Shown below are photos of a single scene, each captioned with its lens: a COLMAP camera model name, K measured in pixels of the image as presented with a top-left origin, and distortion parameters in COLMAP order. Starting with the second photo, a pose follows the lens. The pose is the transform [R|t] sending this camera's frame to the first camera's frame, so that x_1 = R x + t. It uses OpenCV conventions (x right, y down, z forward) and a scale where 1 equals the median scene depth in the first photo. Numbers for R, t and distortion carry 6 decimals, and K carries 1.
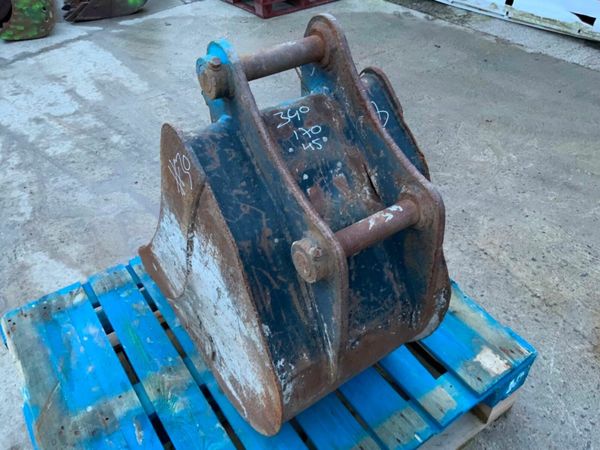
lens RADIAL K [[497.8, 0, 297.5], [0, 497.8, 227.4], [0, 0, 1]] dist [0.070333, -0.132990]
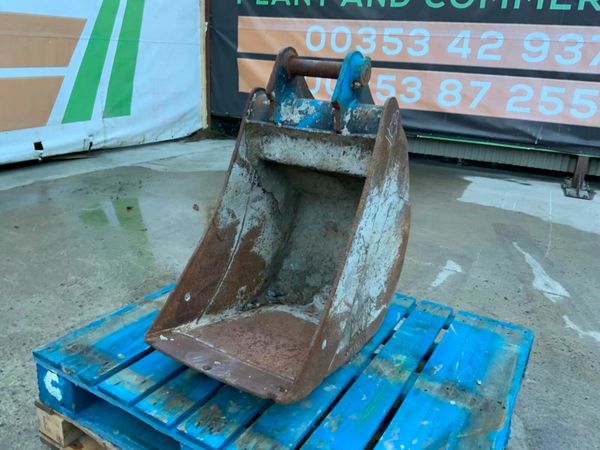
lens RADIAL K [[497.8, 0, 299.7], [0, 497.8, 228.4], [0, 0, 1]] dist [0.070333, -0.132990]
pose [[-0.418464, -0.300476, 0.857089, -1.349077], [0.544641, 0.672163, 0.501560, -0.735200], [-0.726811, 0.676691, -0.117625, 1.399580]]
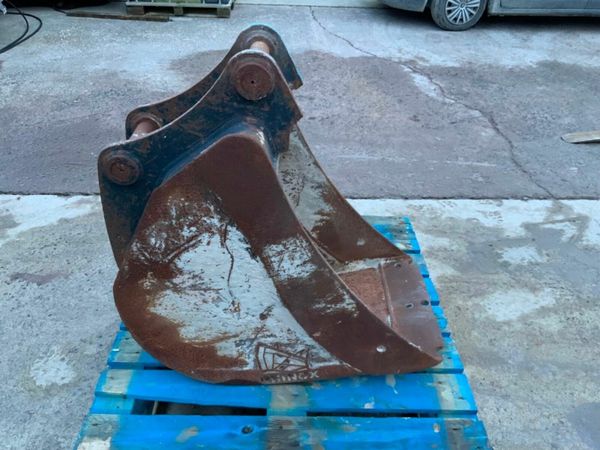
lens RADIAL K [[497.8, 0, 302.9], [0, 497.8, 226.1], [0, 0, 1]] dist [0.070333, -0.132990]
pose [[-0.554985, 0.472714, -0.684495, 0.805323], [-0.558088, 0.398605, 0.727772, -0.994064], [0.616871, 0.785911, 0.042596, 1.181227]]
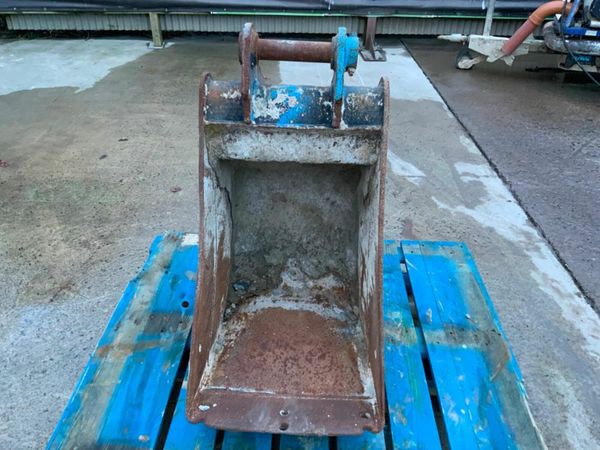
lens RADIAL K [[497.8, 0, 299.2], [0, 497.8, 227.8], [0, 0, 1]] dist [0.070333, -0.132990]
pose [[-0.801967, -0.332995, 0.495947, -0.751594], [0.373686, 0.368070, 0.851401, -1.131166], [-0.466055, 0.868124, -0.170744, 1.439102]]
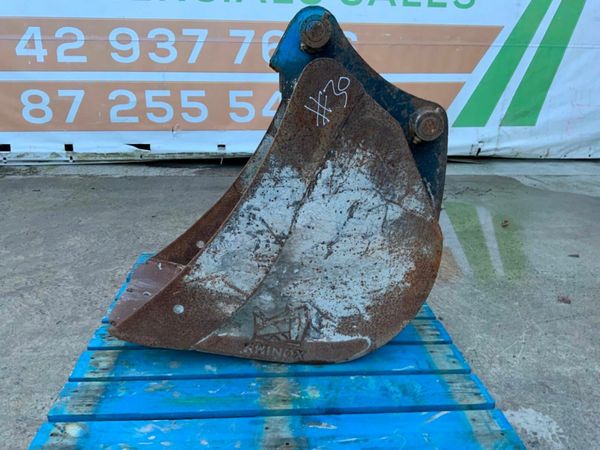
lens RADIAL K [[497.8, 0, 297.7], [0, 497.8, 224.4], [0, 0, 1]] dist [0.070333, -0.132990]
pose [[0.512130, -0.247545, 0.822463, -1.197302], [0.524388, 0.848502, -0.071143, 0.174319], [-0.680250, 0.467724, 0.564353, 0.430967]]
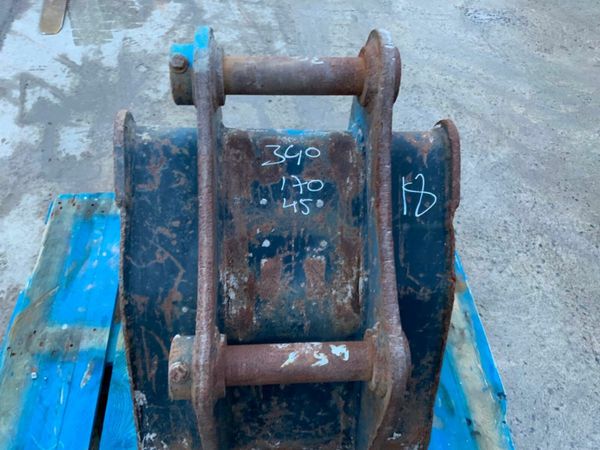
lens RADIAL K [[497.8, 0, 299.9], [0, 497.8, 225.8], [0, 0, 1]] dist [0.070333, -0.132990]
pose [[0.860173, 0.429811, -0.274526, 0.223227], [-0.378814, 0.898857, 0.220353, -0.274430], [0.341470, -0.085548, 0.935991, 0.303352]]
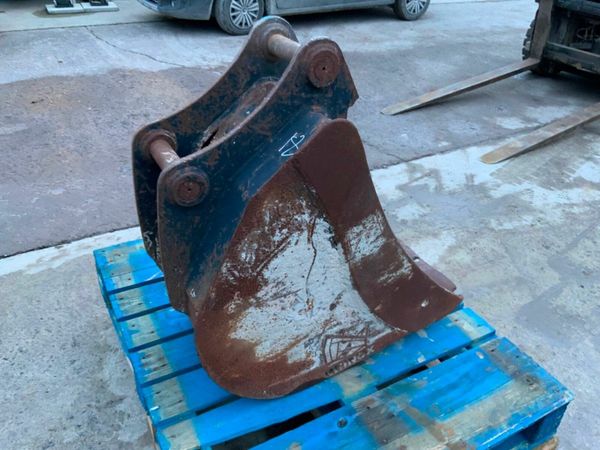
lens RADIAL K [[497.8, 0, 301.2], [0, 497.8, 226.7], [0, 0, 1]] dist [0.070333, -0.132990]
pose [[-0.103276, 0.545555, -0.831687, 1.042032], [-0.670537, 0.579401, 0.463330, -0.589349], [0.734653, 0.605528, 0.305977, 0.800800]]
